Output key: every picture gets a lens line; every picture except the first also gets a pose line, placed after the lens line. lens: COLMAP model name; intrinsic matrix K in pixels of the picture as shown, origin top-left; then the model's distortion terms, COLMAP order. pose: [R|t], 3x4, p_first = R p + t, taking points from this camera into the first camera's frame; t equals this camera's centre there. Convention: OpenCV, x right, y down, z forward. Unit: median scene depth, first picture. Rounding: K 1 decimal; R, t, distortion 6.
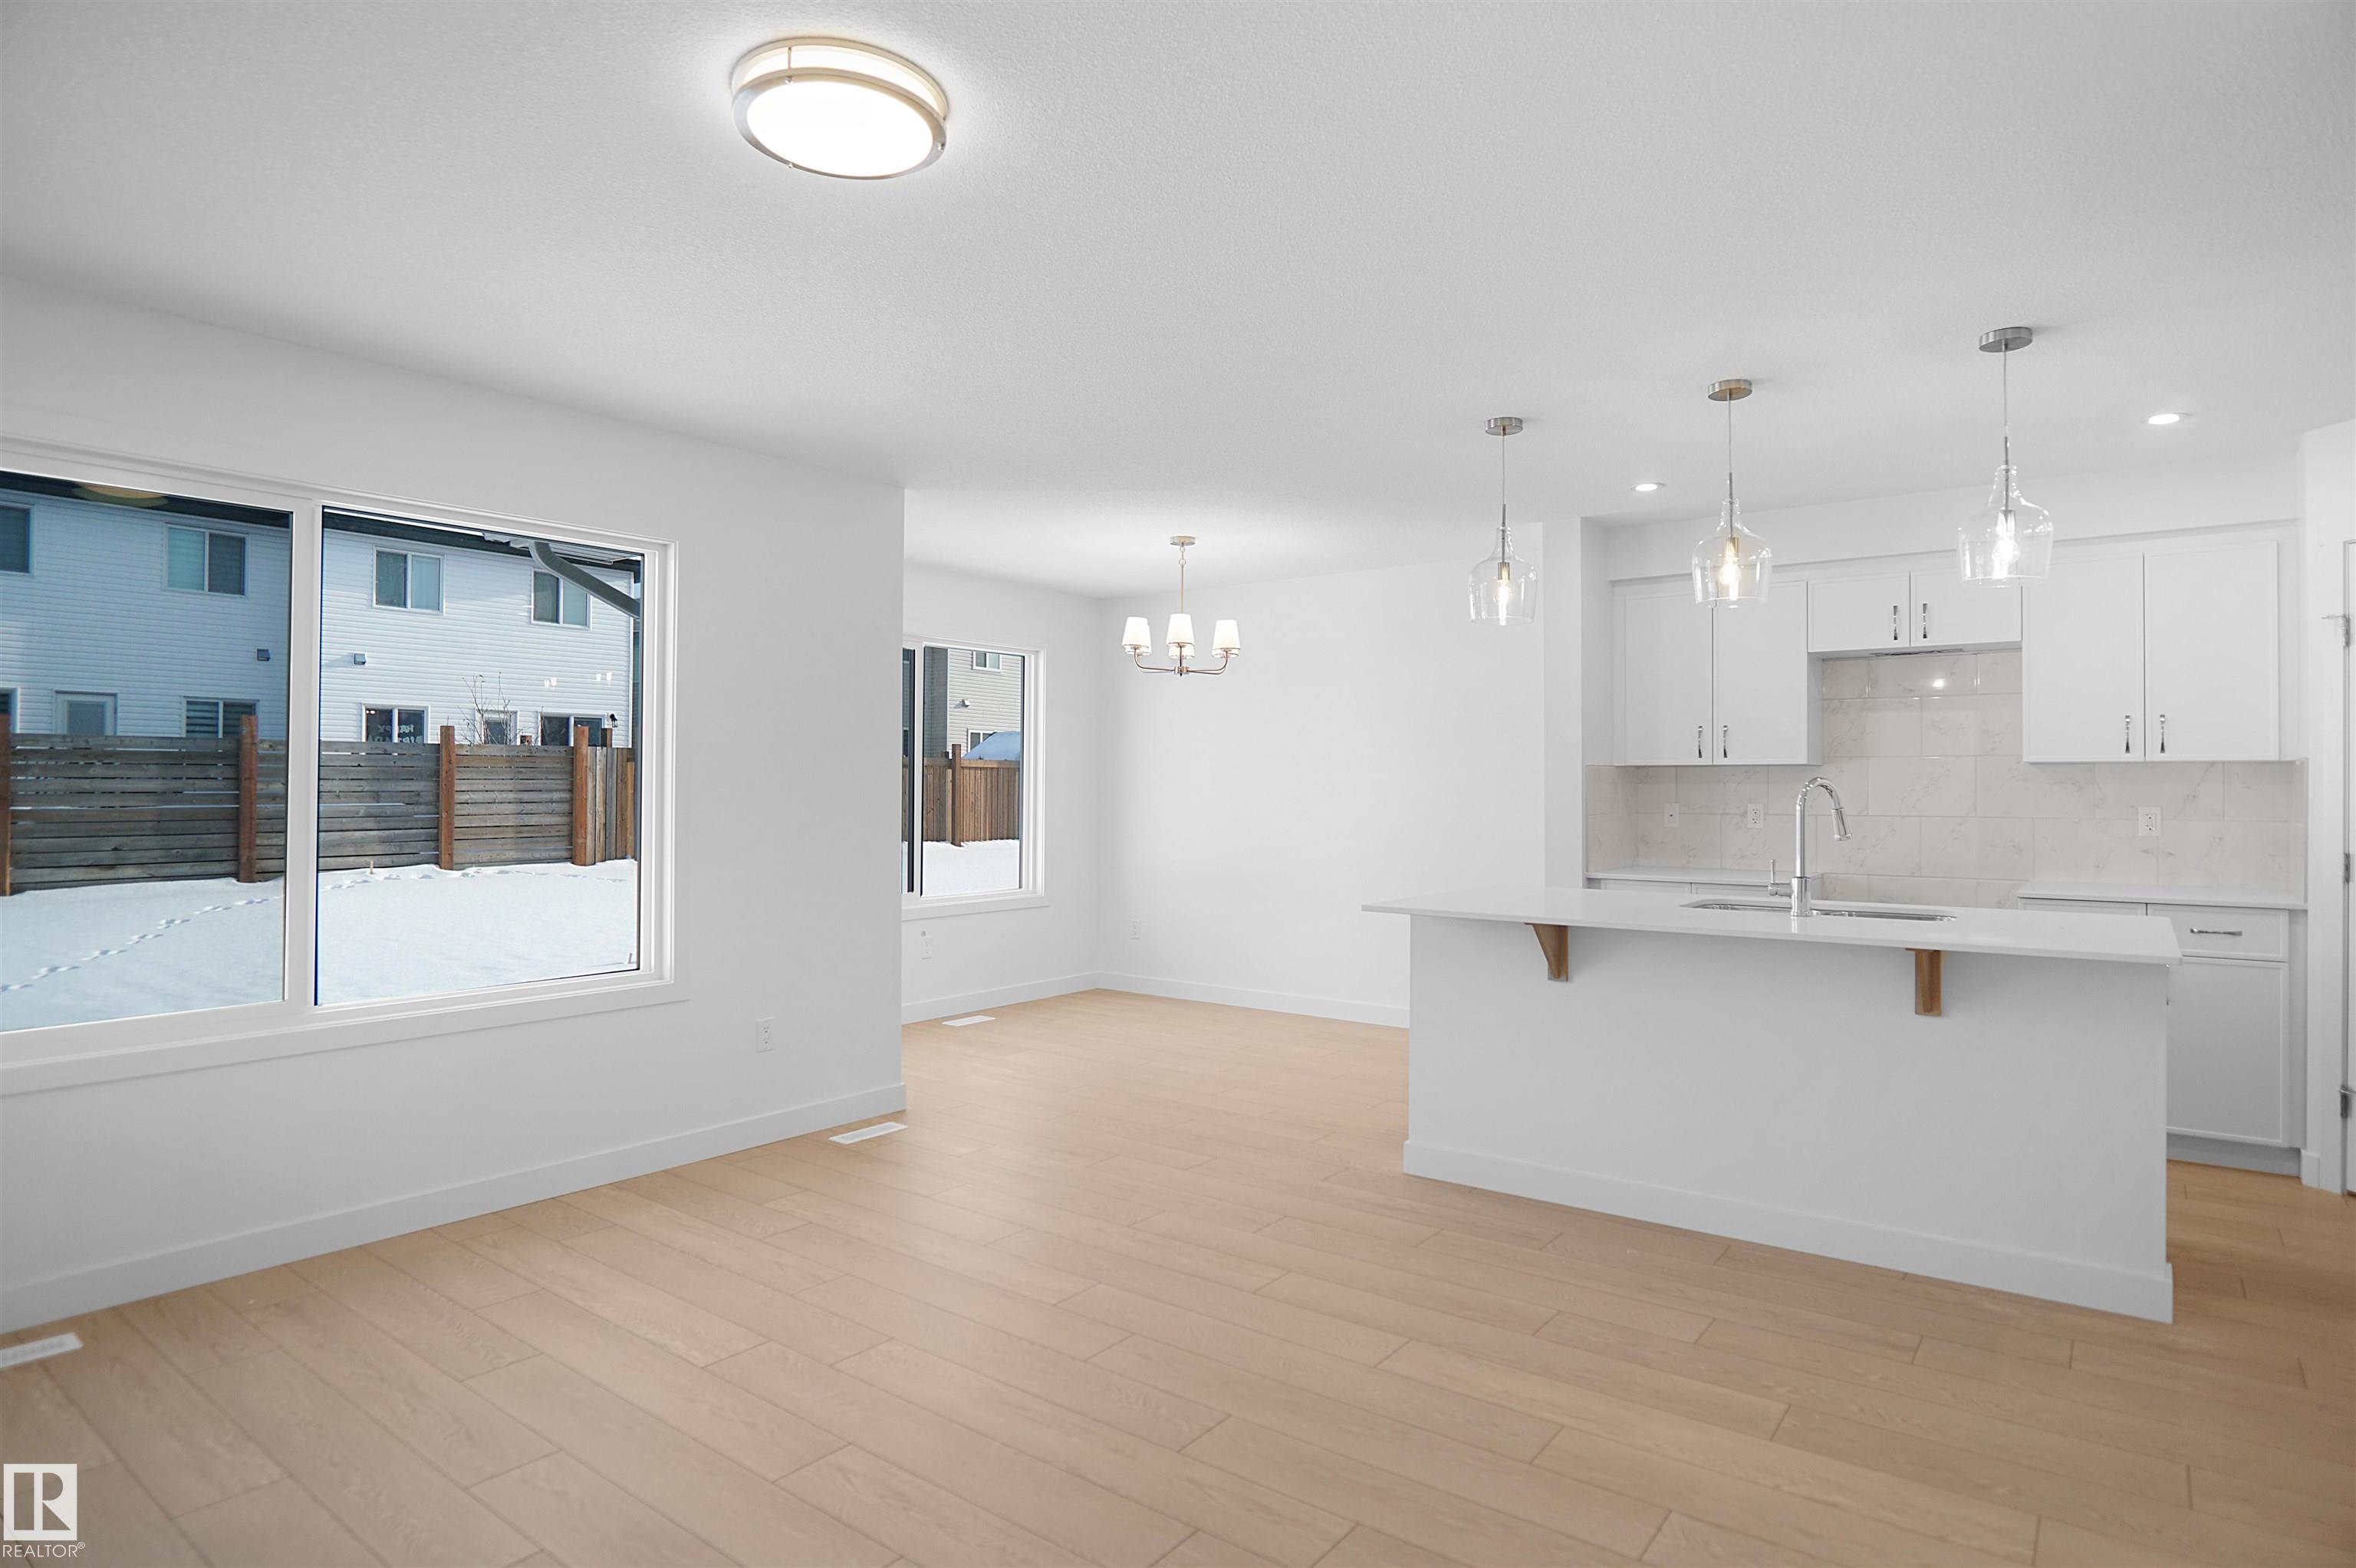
lens RADIAL K [[1248.1, 0, 1173.9], [0, 1248.1, 775.0], [0, 0, 1]] dist [-0.021531, 0.002223]
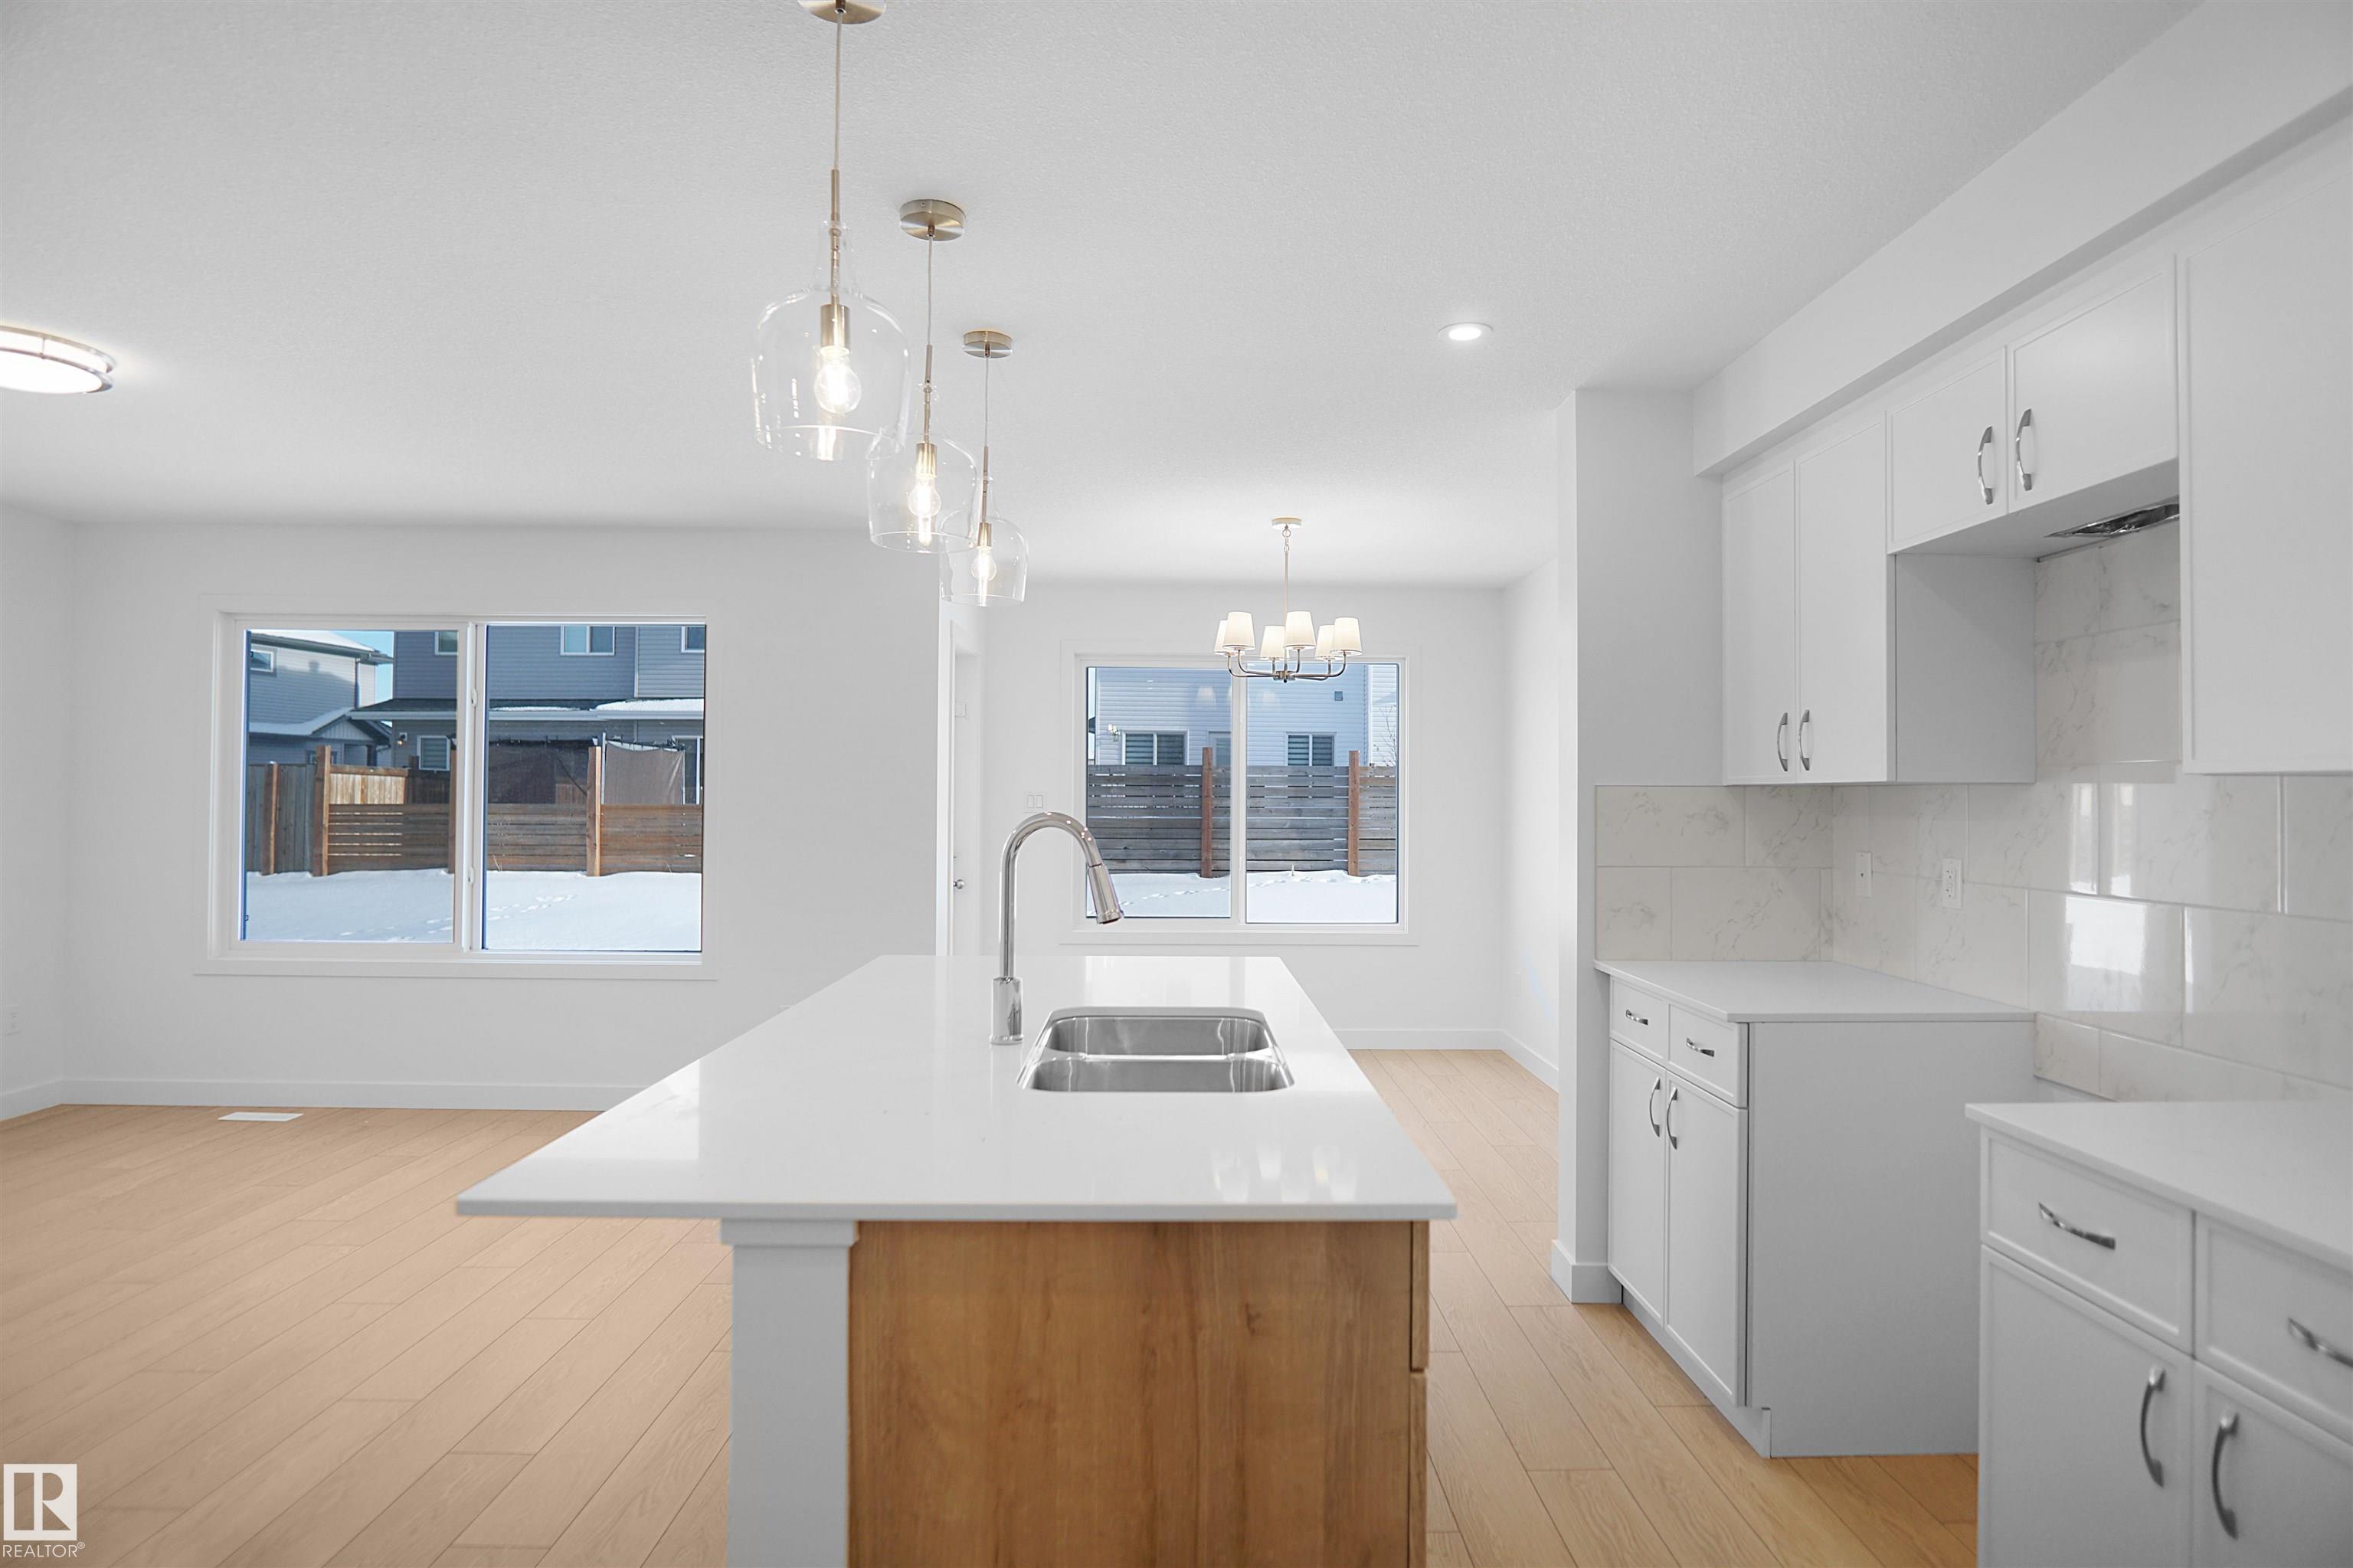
lens RADIAL K [[1246.7, 0, 1180.8], [0, 1246.7, 788.0], [0, 0, 1]] dist [-0.021531, 0.002223]
pose [[0.634625, -0.002863, -0.772815, 0.235367], [0.000364, 0.999994, -0.003406, -0.001675], [0.772820, 0.001881, 0.634622, 0.155729]]
